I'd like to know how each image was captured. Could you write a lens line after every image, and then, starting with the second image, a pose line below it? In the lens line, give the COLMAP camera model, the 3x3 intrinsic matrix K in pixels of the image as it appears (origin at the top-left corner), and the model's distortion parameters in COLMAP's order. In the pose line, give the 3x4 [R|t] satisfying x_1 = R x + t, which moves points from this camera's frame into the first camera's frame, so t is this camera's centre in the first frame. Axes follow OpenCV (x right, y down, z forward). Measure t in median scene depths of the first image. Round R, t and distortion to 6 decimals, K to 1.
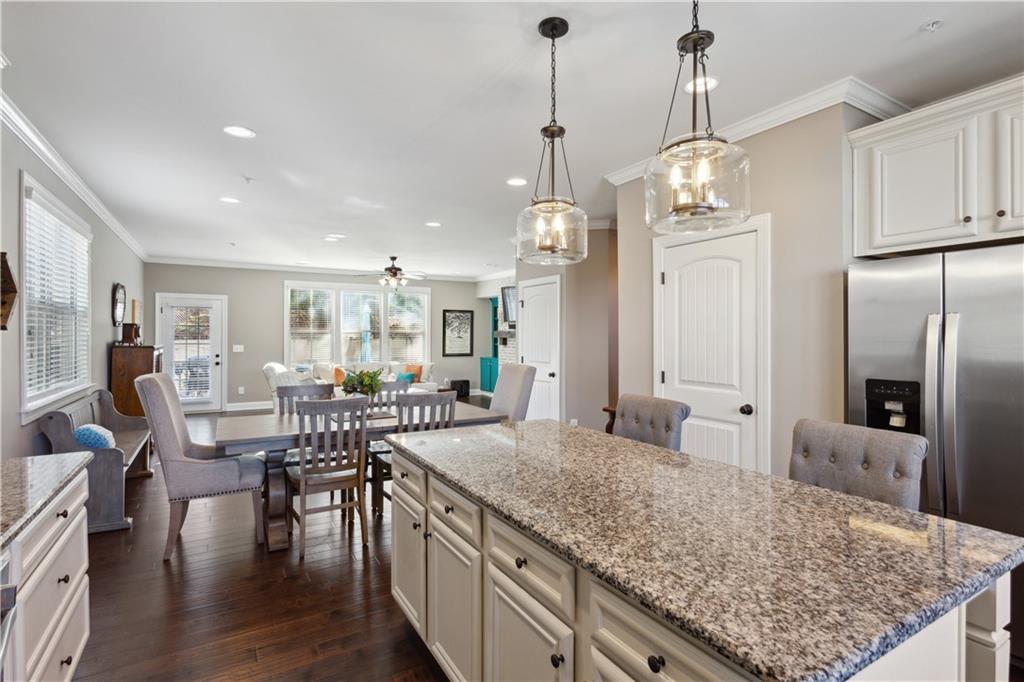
lens RADIAL K [[500.9, 0, 516.1], [0, 500.9, 341.3], [0, 0, 1]] dist [0.003325, 0.000197]
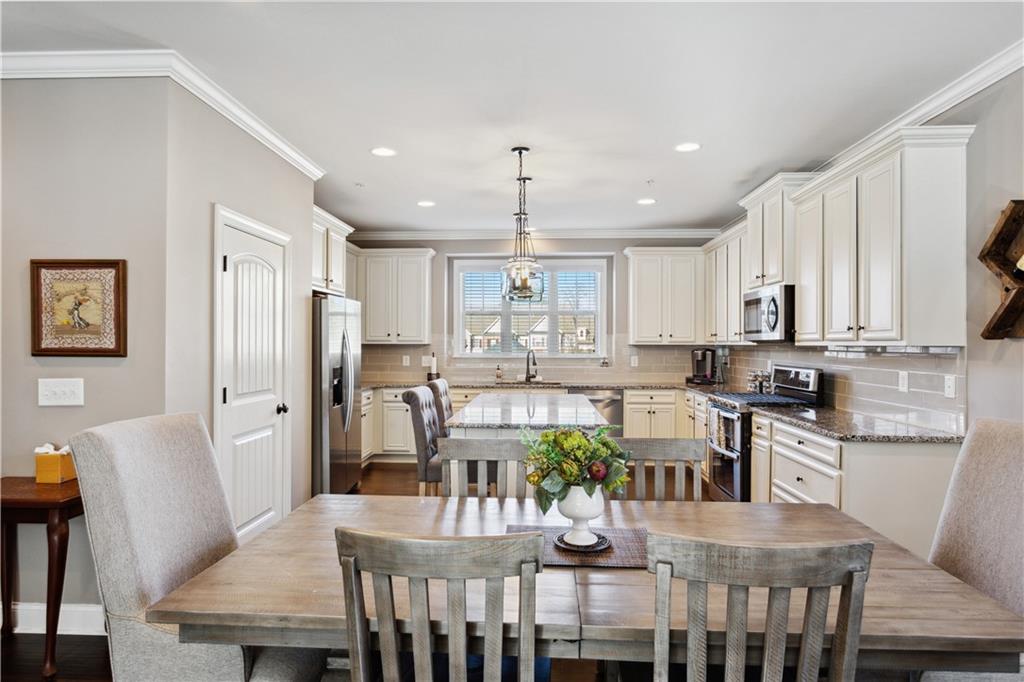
lens RADIAL K [[580.3, 0, 507.5], [0, 580.3, 340.3], [0, 0, 1]] dist [0.011911, -0.007909]
pose [[-0.823057, 0.003126, 0.567950, -0.707052], [0.006251, 0.999974, 0.003554, -0.014425], [-0.567925, 0.006475, -0.823055, 1.893111]]
